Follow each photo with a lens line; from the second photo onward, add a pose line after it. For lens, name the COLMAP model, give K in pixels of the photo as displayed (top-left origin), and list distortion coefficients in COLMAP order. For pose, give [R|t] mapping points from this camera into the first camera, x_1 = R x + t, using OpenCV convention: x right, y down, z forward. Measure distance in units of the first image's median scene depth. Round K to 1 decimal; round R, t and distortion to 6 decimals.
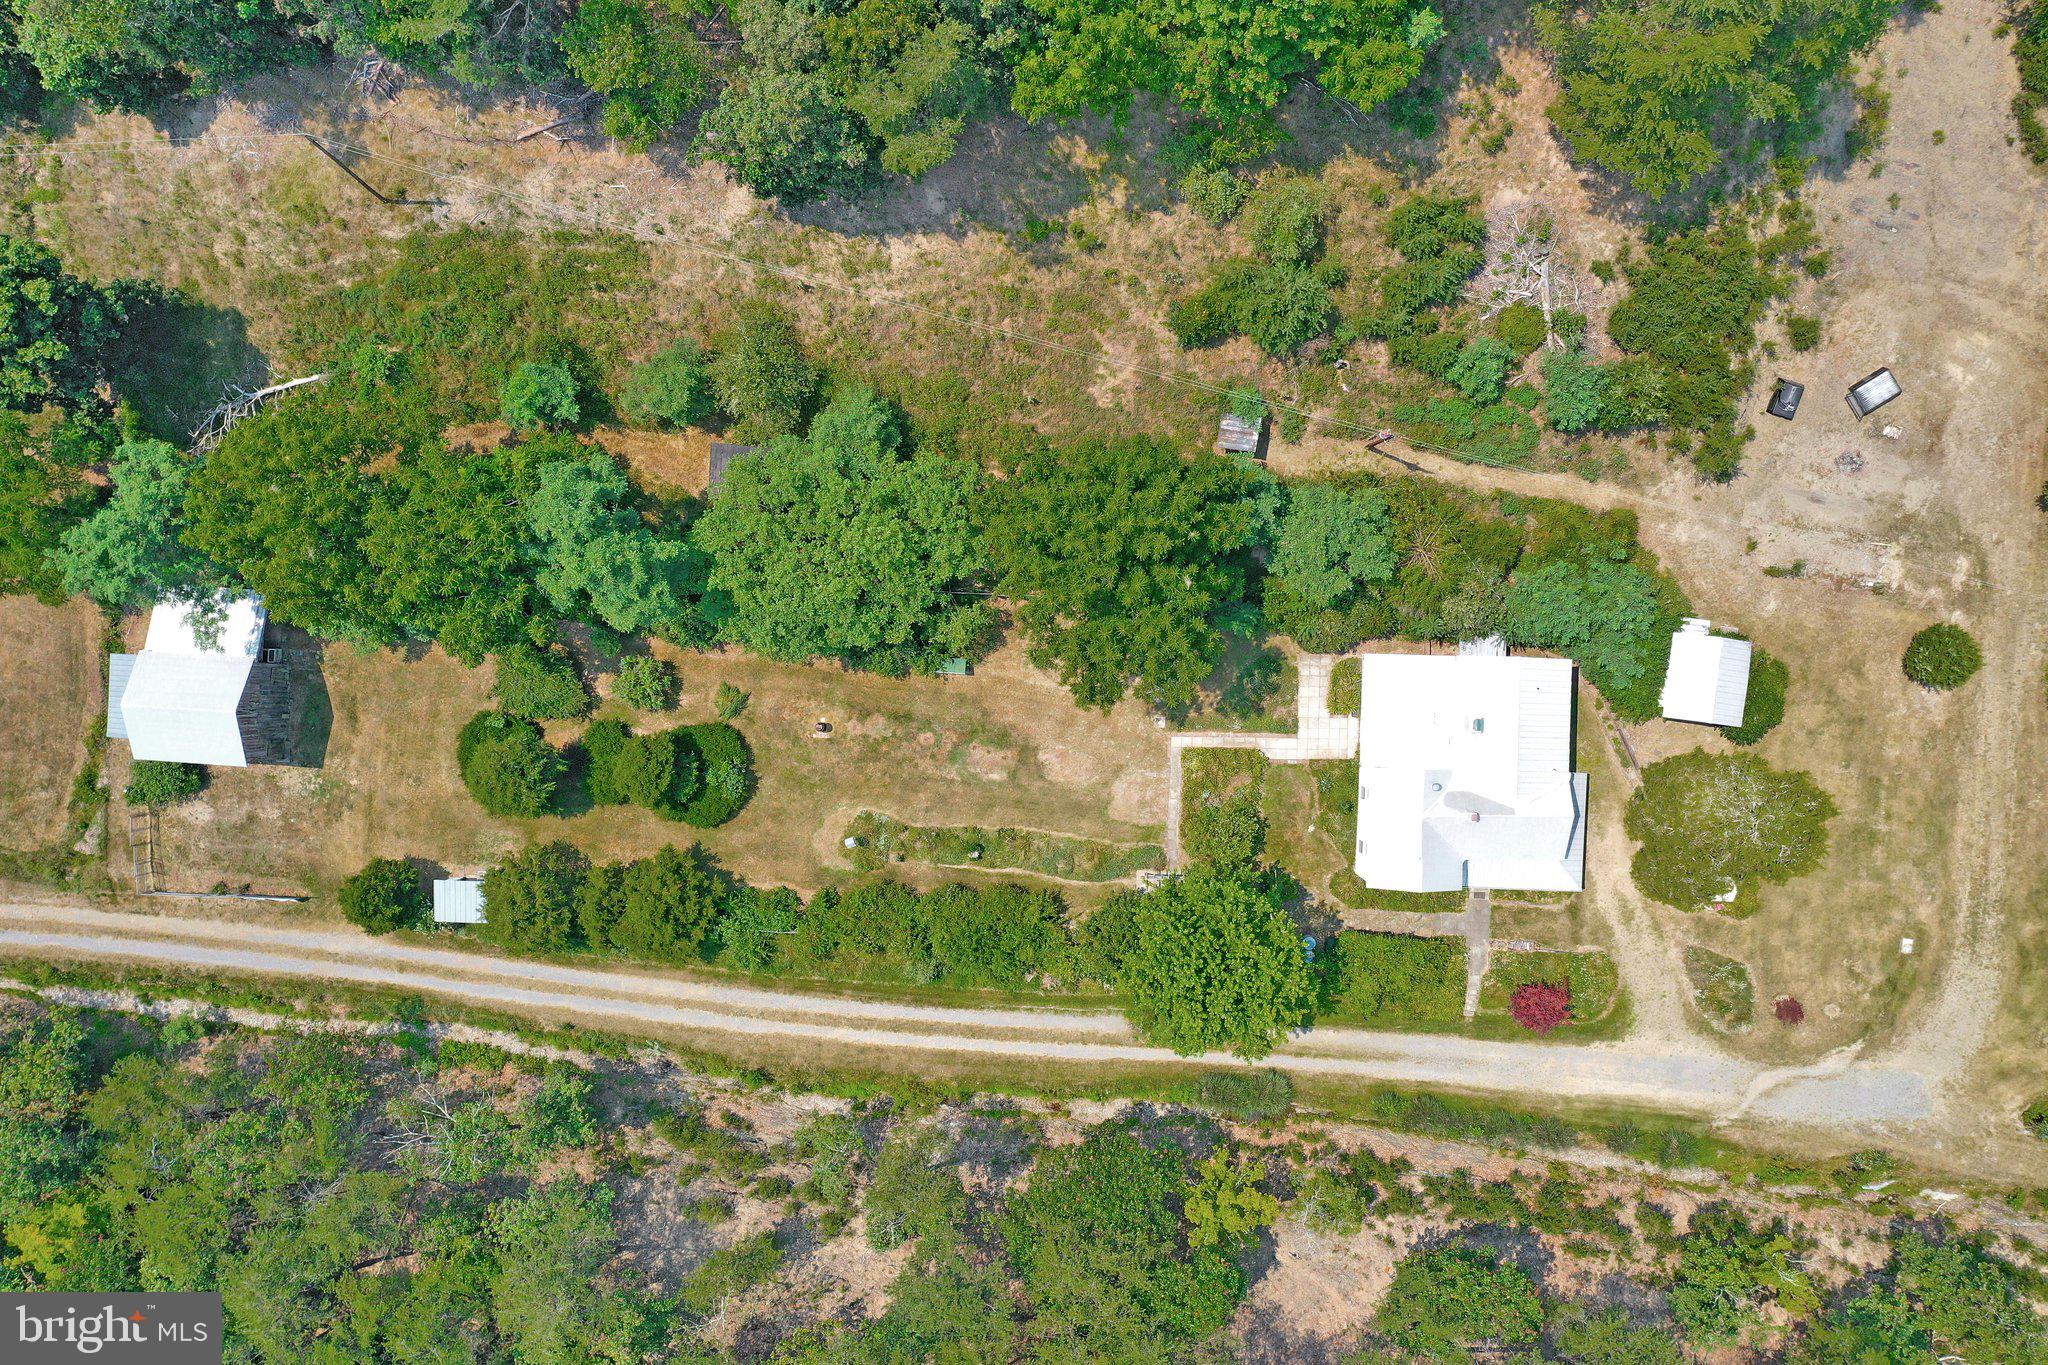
lens RADIAL K [[1617.6, 0, 1043.6], [0, 1617.6, 661.3], [0, 0, 1]] dist [-0.001833, 0.011717]
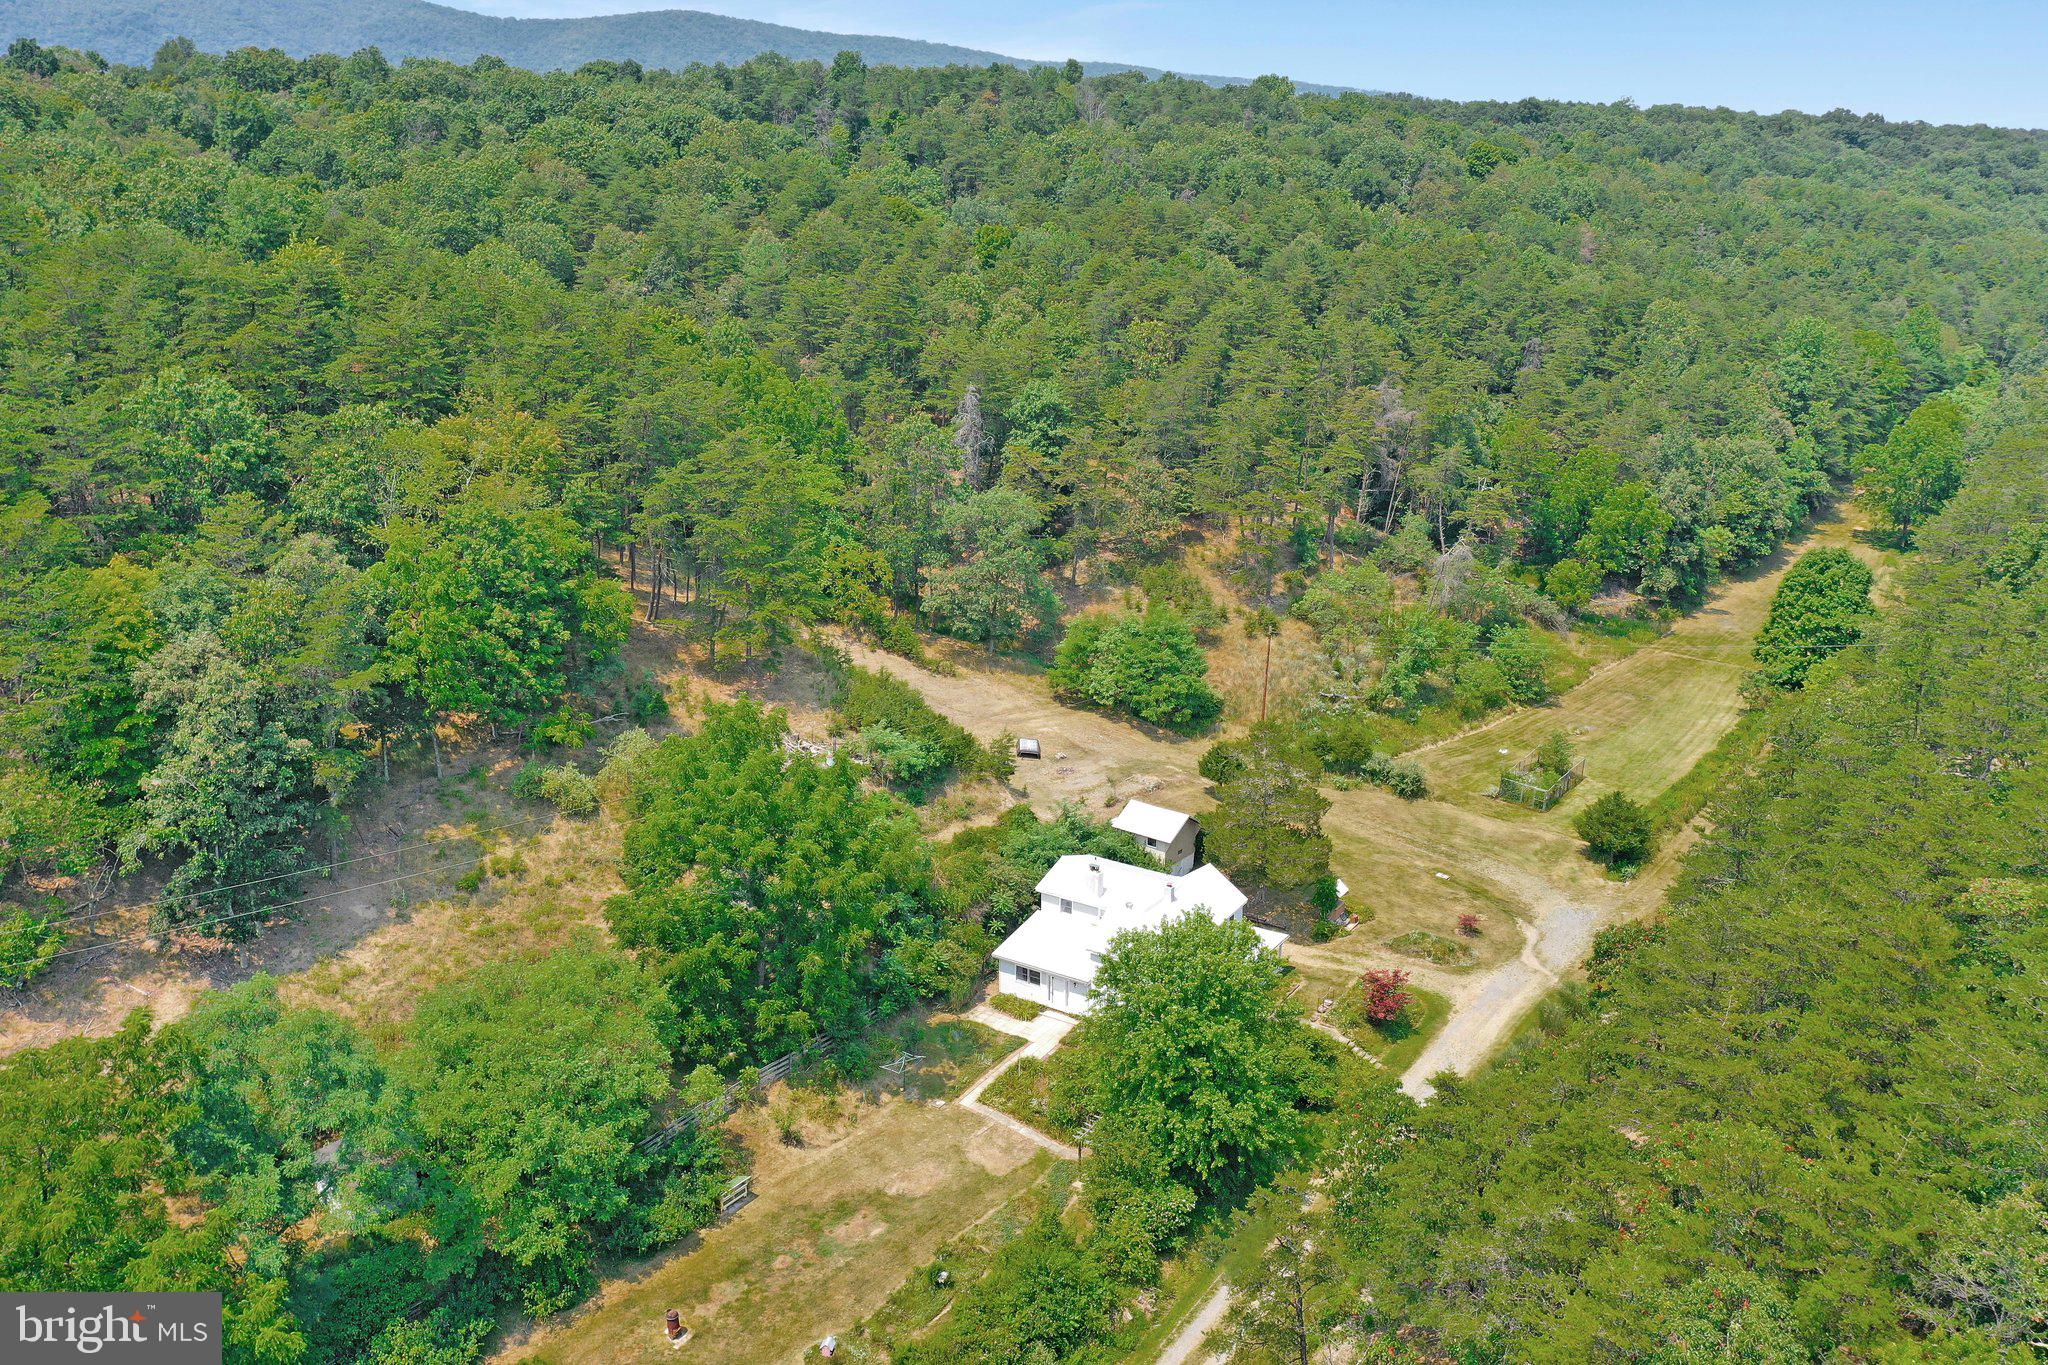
lens RADIAL K [[1617.6, 0, 1022.1], [0, 1617.6, 701.2], [0, 0, 1]] dist [-0.001833, 0.011717]
pose [[0.524875, -0.225985, 0.820632, -0.580196], [0.851179, 0.140648, -0.505681, 0.493258], [-0.001144, 0.963924, 0.266177, 0.550049]]
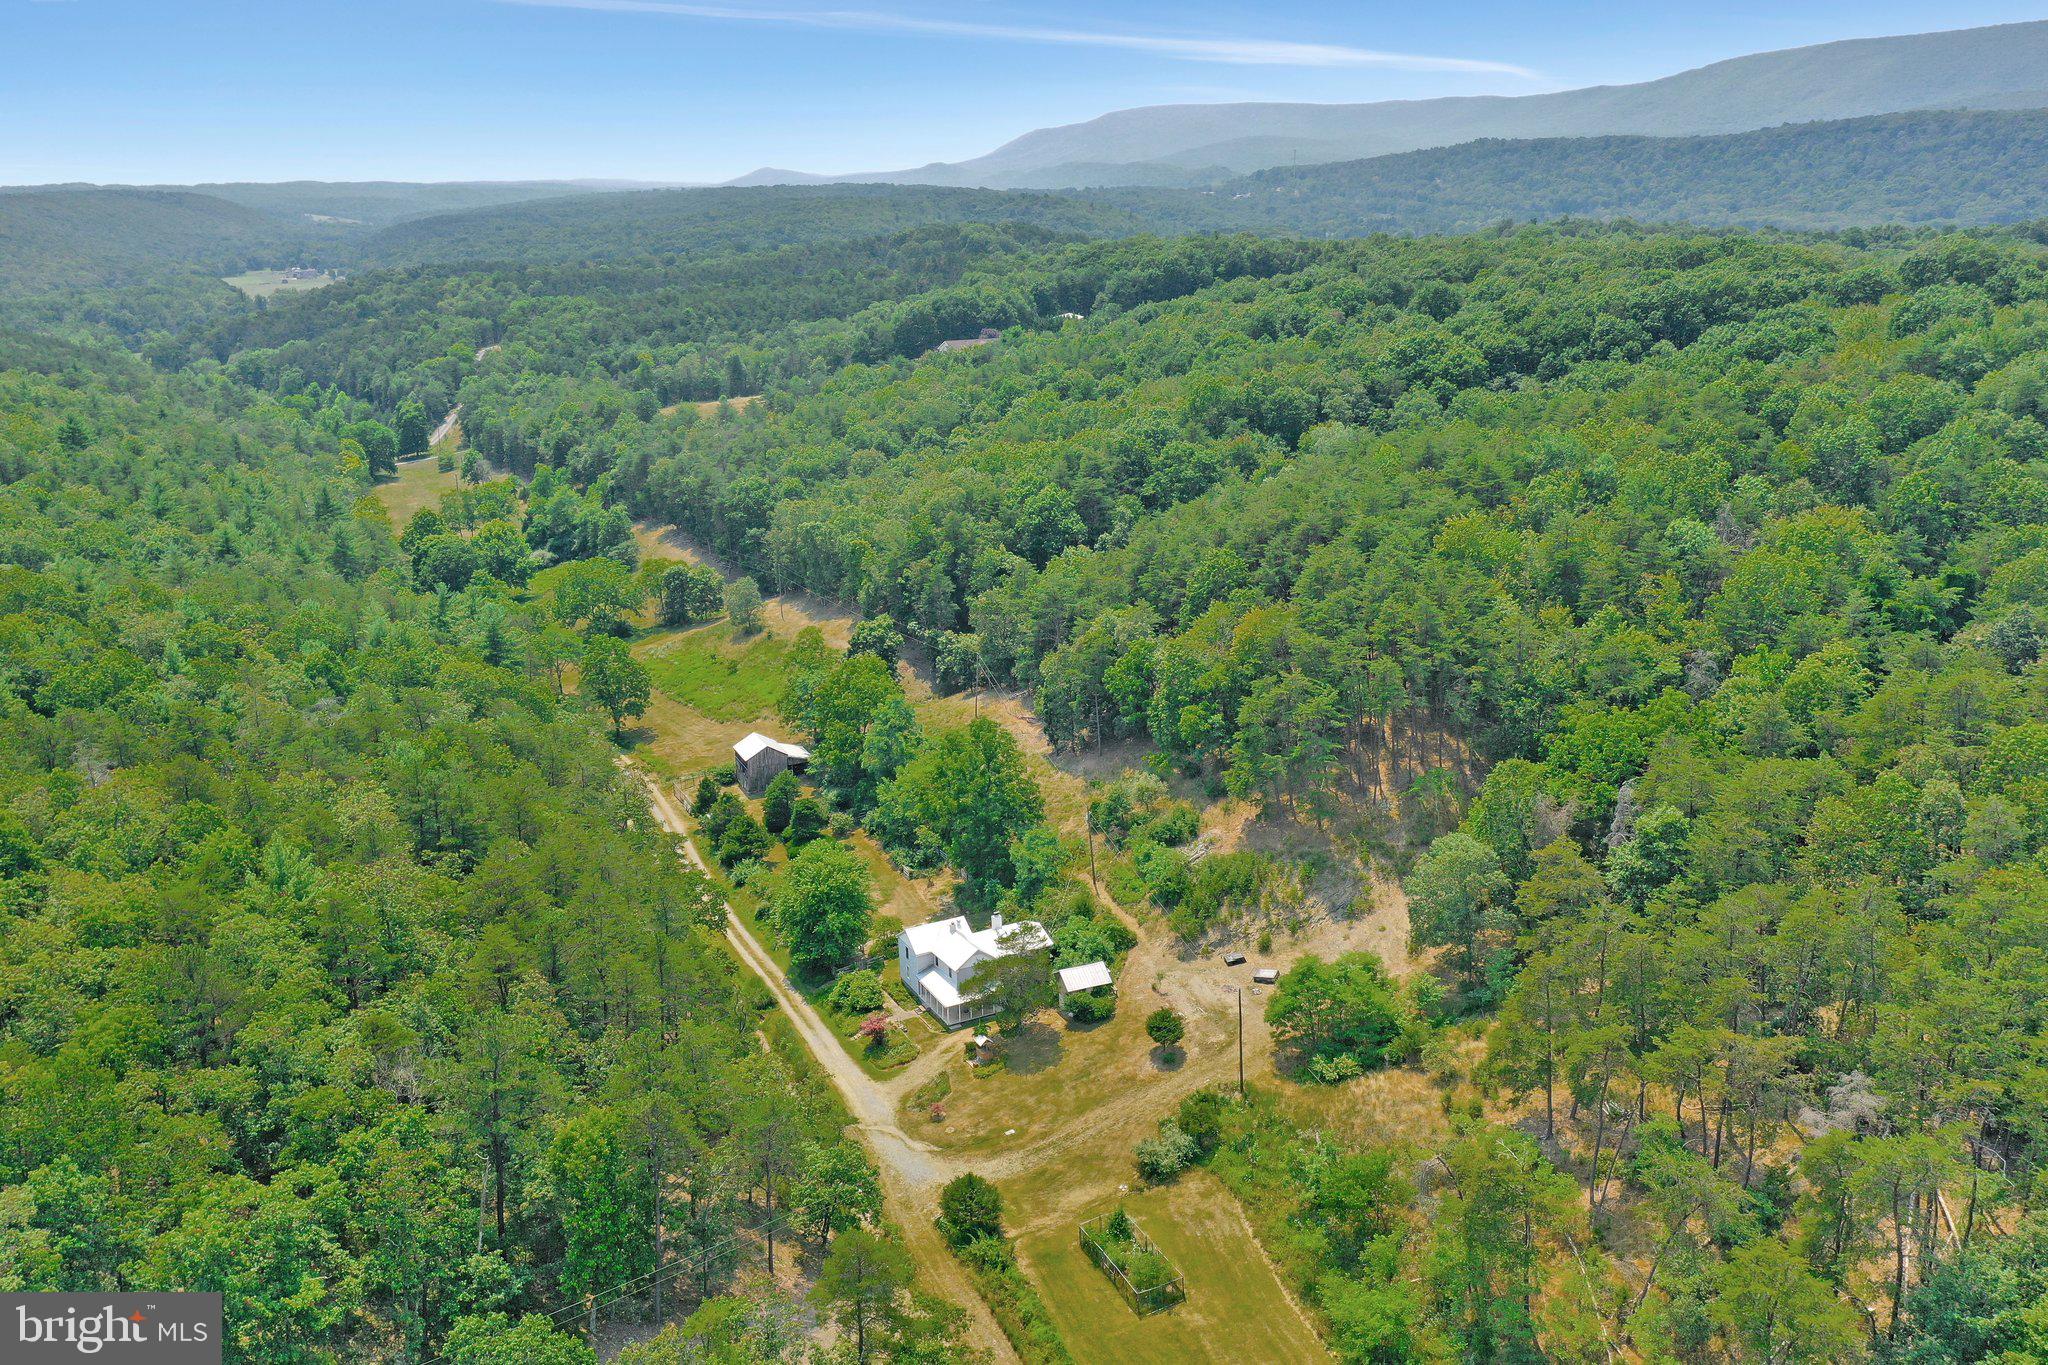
lens RADIAL K [[1617.6, 0, 1030.8], [0, 1617.6, 686.8], [0, 0, 1]] dist [-0.001833, 0.011717]
pose [[0.488552, 0.270824, -0.829441, 1.672474], [-0.872468, 0.139819, -0.468242, 0.803601], [-0.010840, 0.952421, 0.304594, 0.136812]]
